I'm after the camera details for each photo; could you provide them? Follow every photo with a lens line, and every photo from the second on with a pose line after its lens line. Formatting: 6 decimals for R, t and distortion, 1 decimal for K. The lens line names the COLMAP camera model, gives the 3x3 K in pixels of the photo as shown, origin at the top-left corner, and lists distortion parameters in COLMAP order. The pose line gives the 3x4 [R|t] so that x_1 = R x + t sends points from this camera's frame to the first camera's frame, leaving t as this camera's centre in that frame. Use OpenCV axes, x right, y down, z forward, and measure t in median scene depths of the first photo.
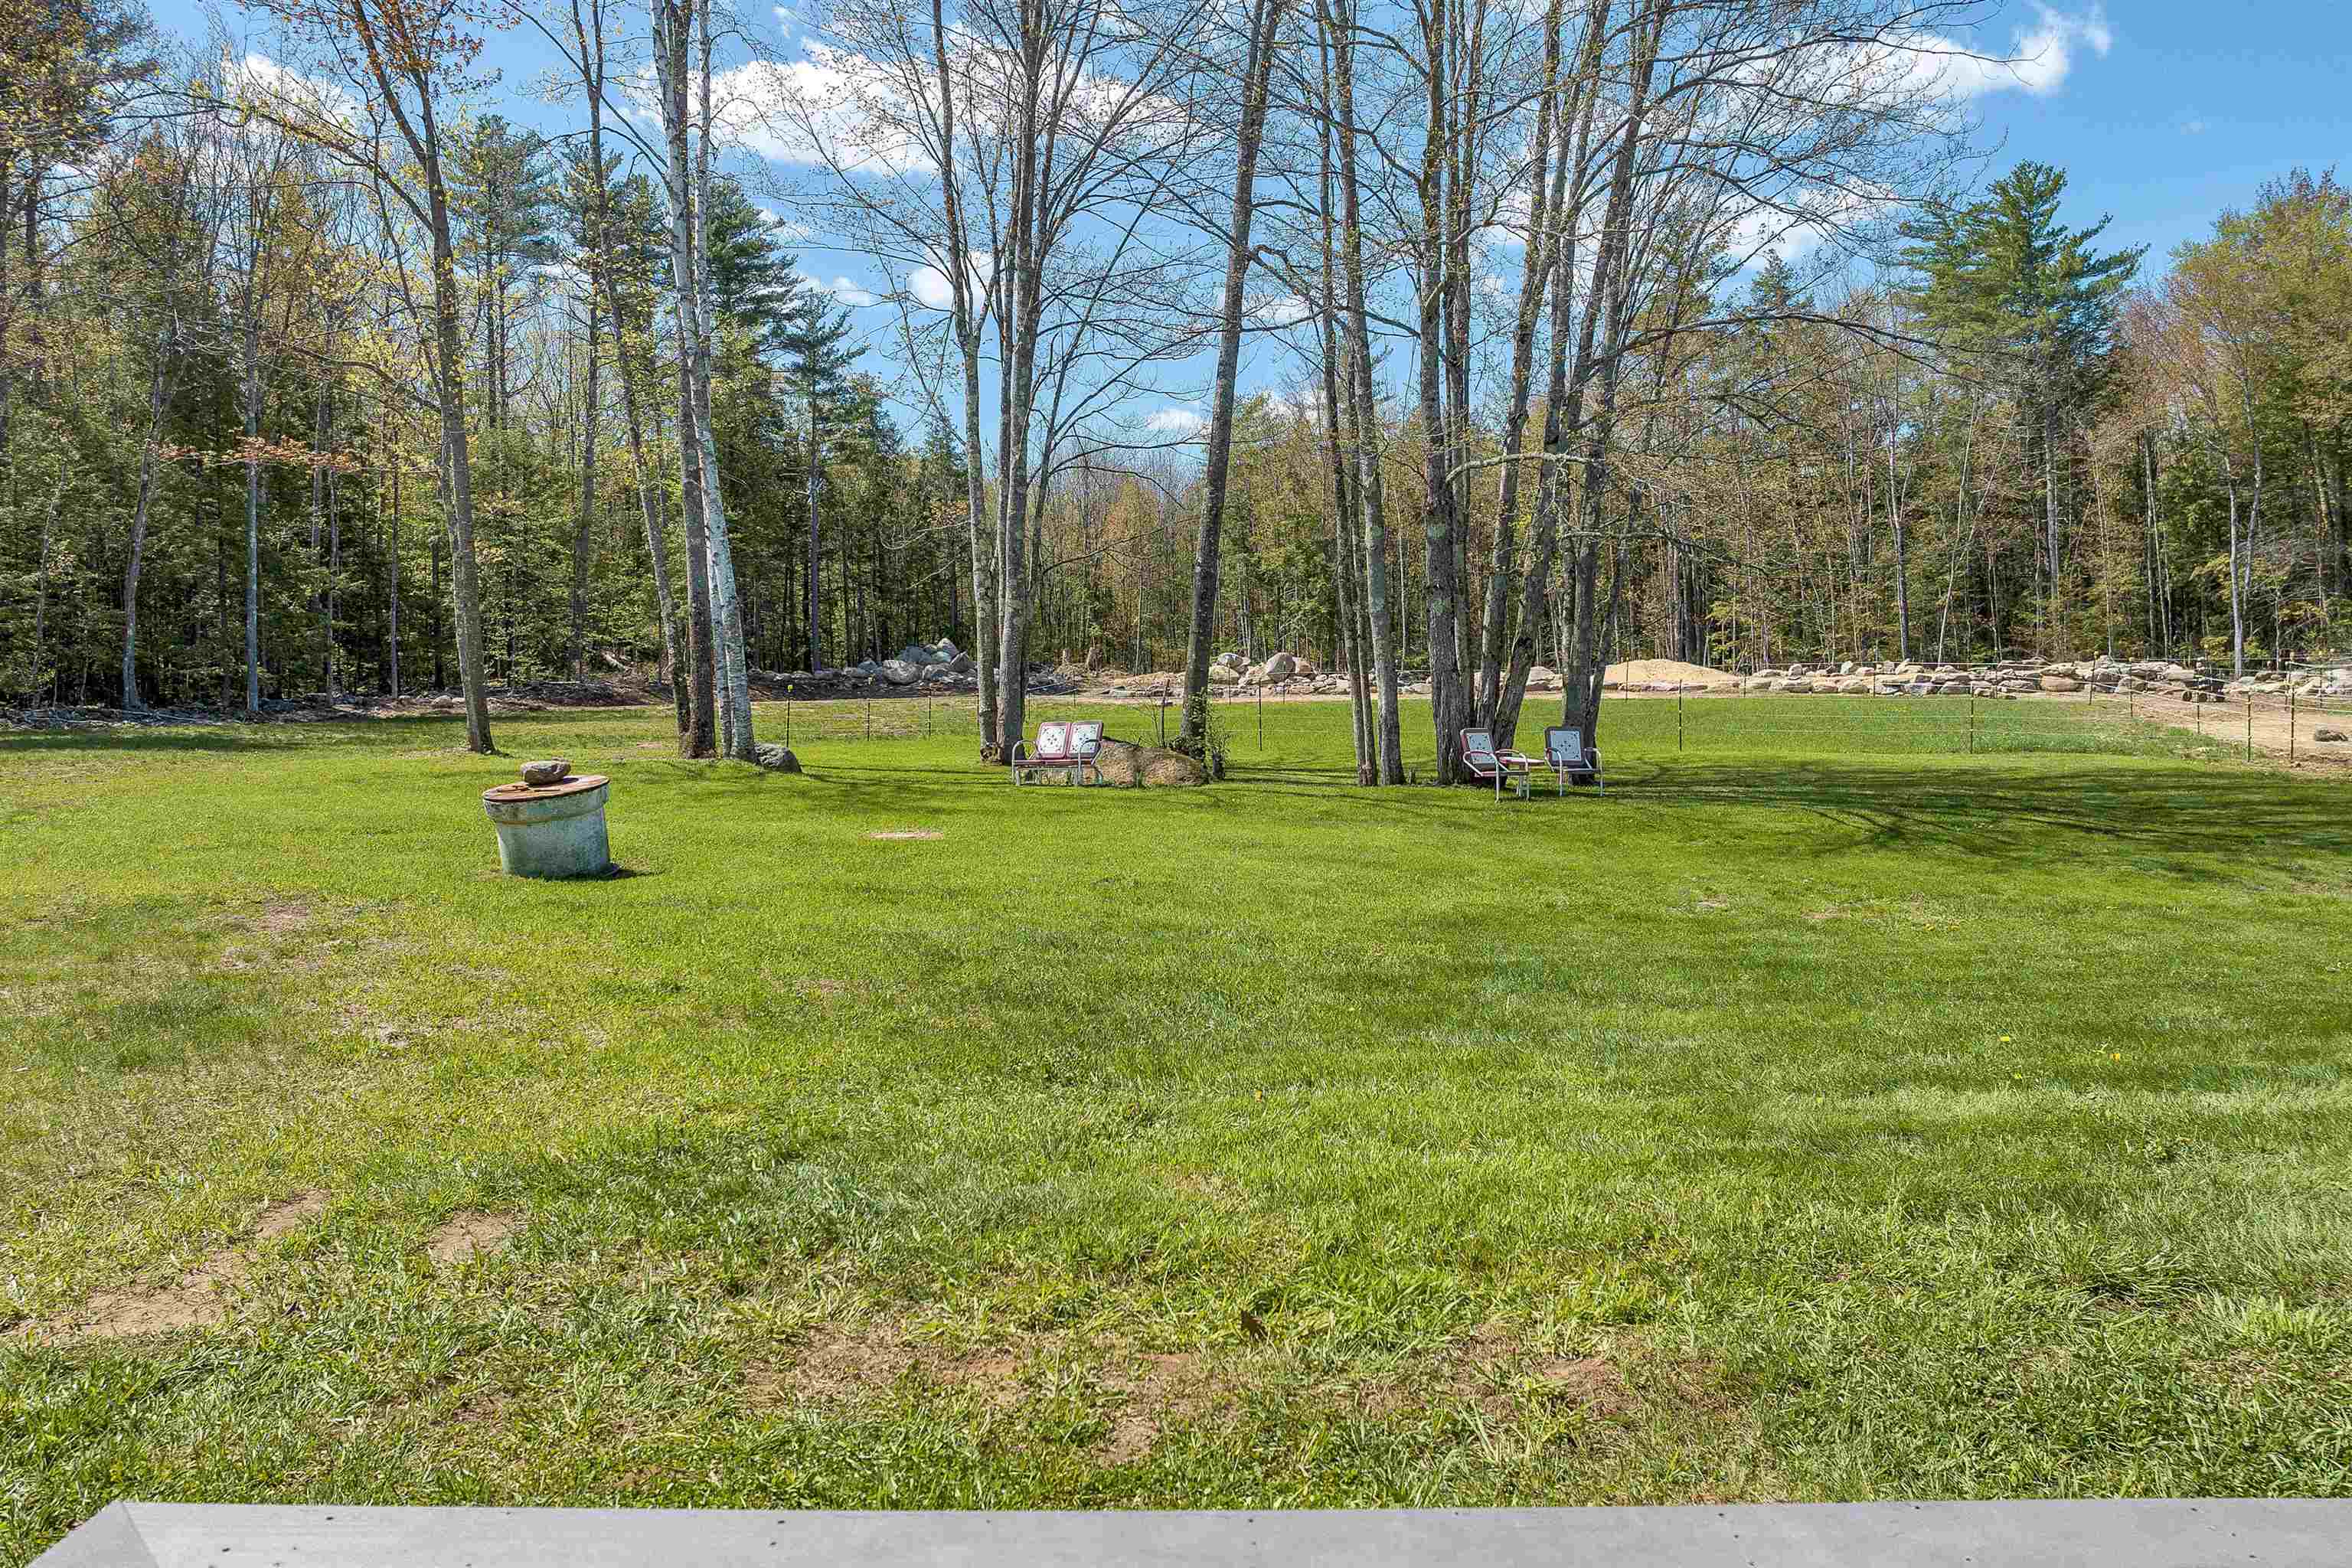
lens RADIAL K [[1654.3, 0, 1176.0], [0, 1654.3, 784.0], [0, 0, 1]] dist [-0.042918, 0.006440]
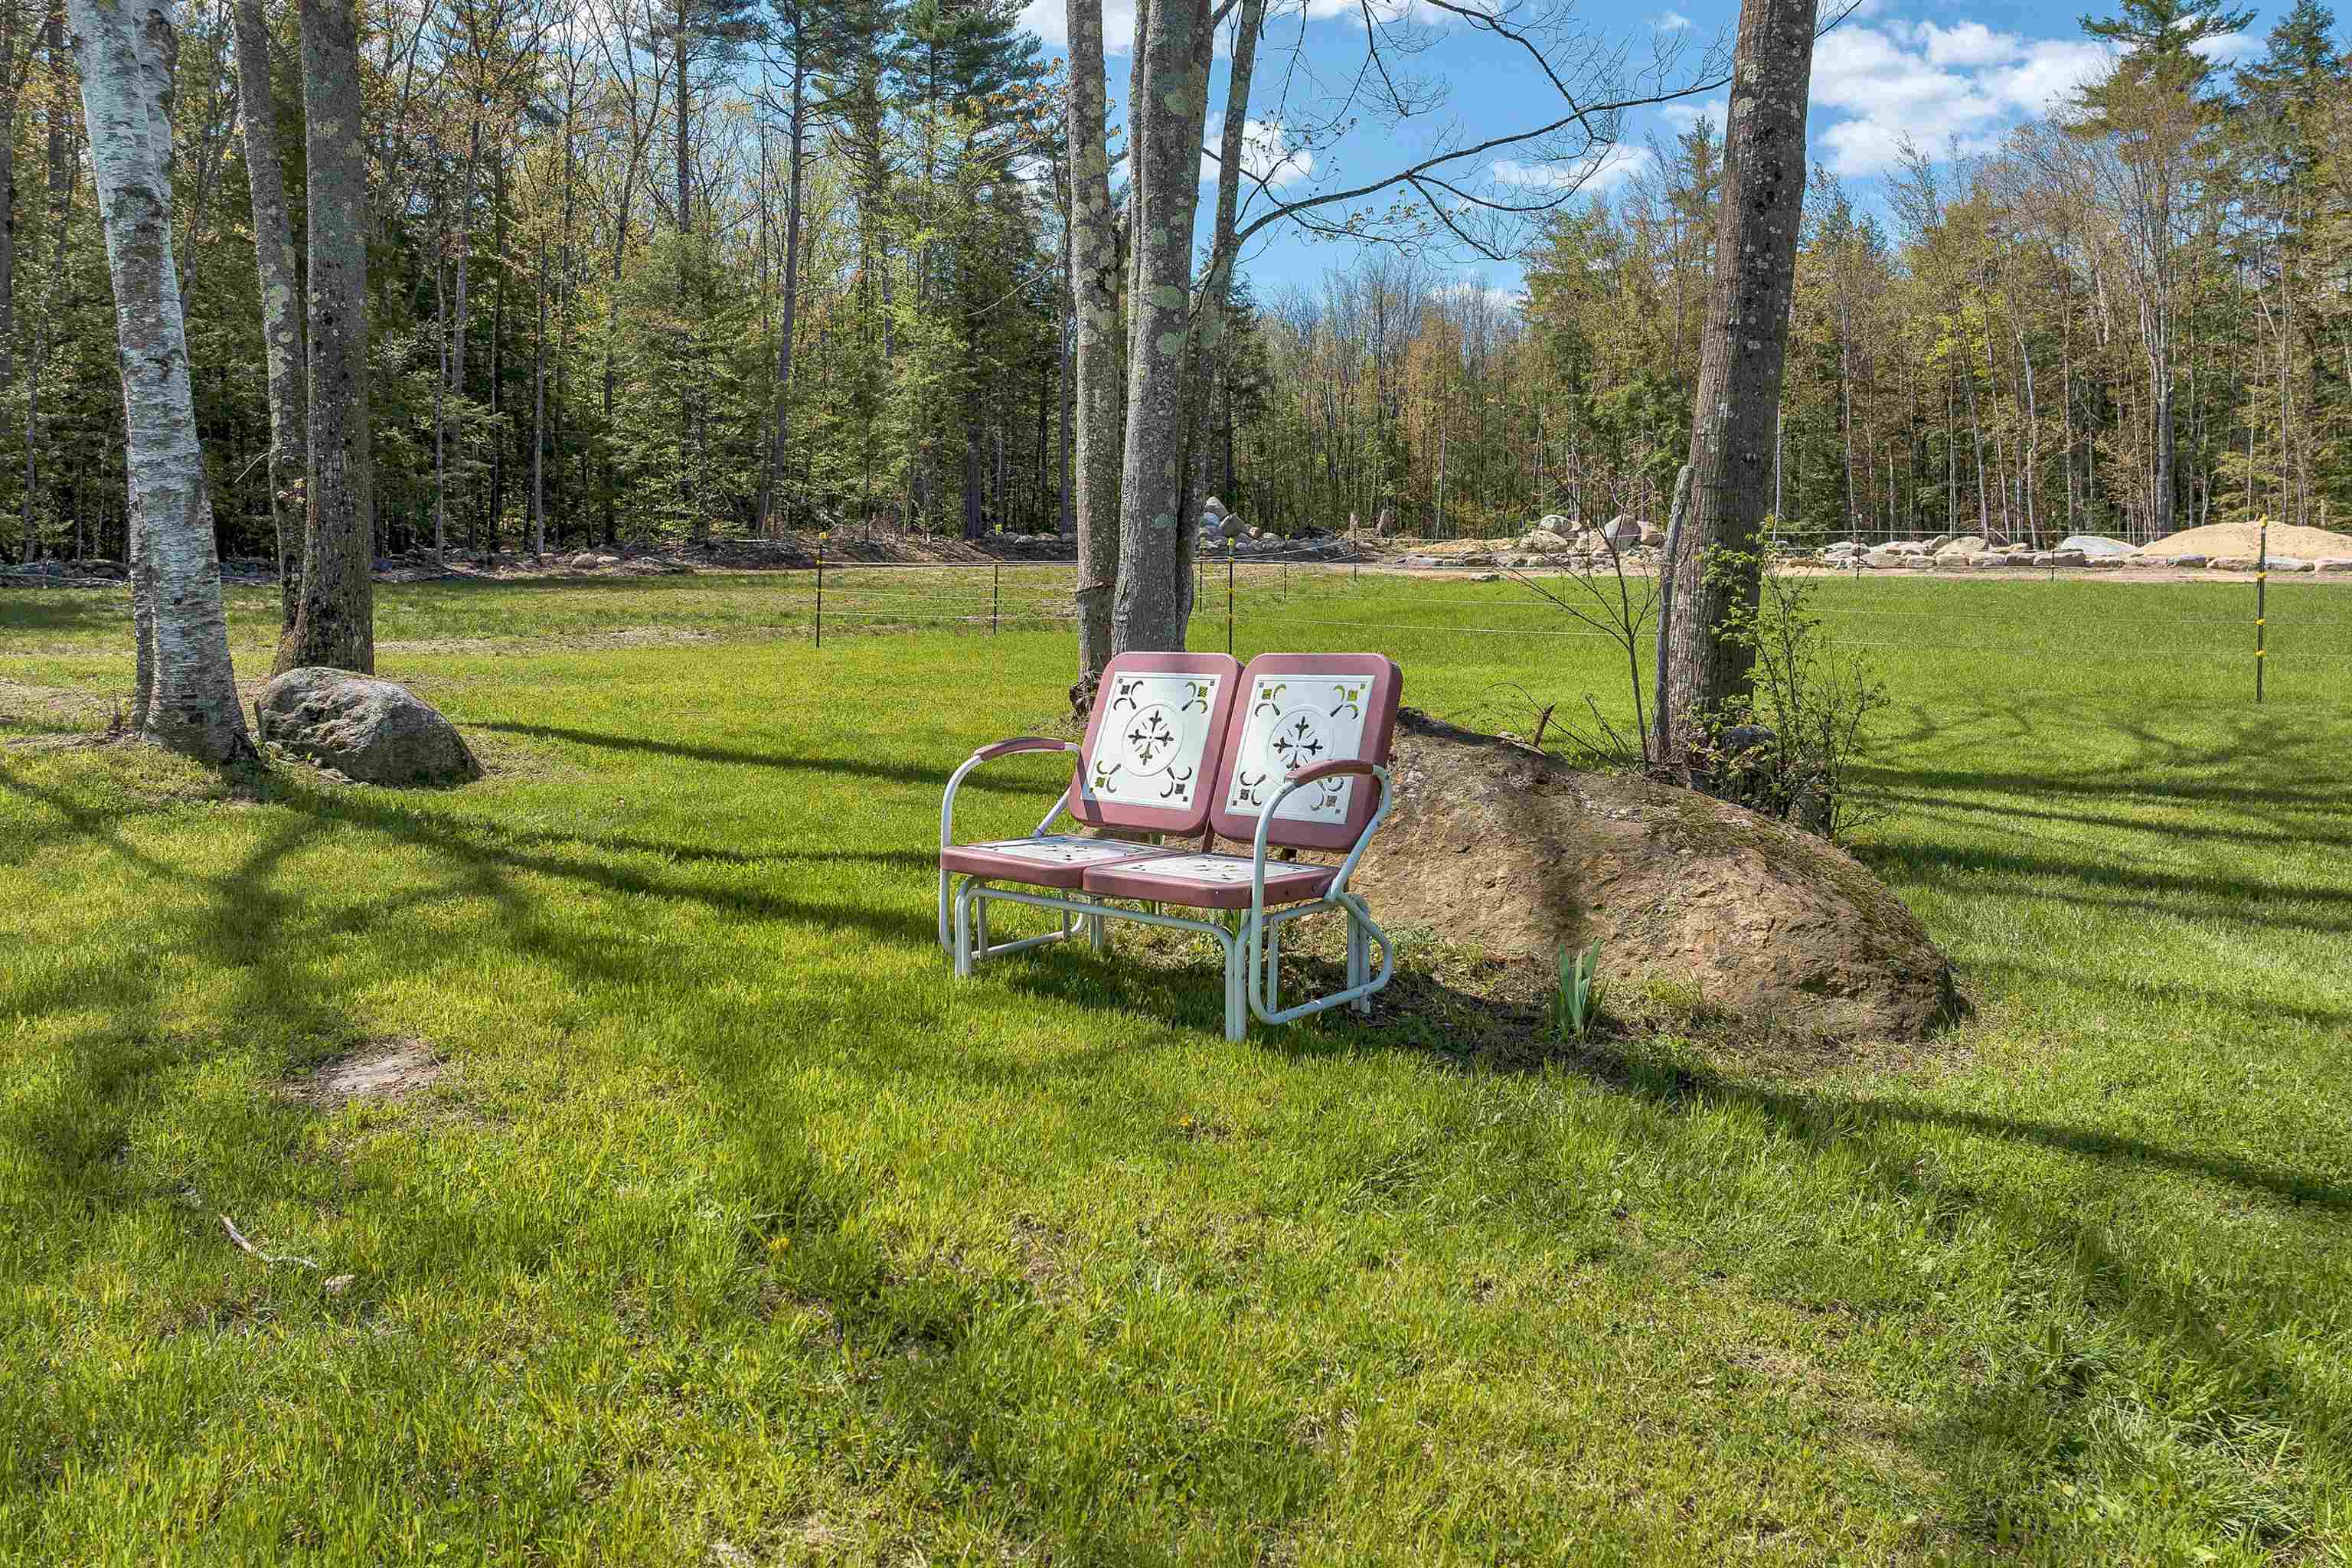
lens RADIAL K [[1725.8, 0, 1173.5], [0, 1725.8, 747.4], [0, 0, 1]] dist [-0.028602, 0.001193]
pose [[0.985195, 0.031791, -0.168467, -0.006911], [-0.023138, 0.998322, 0.053080, -0.007385], [0.169871, -0.048396, 0.984277, 0.154130]]
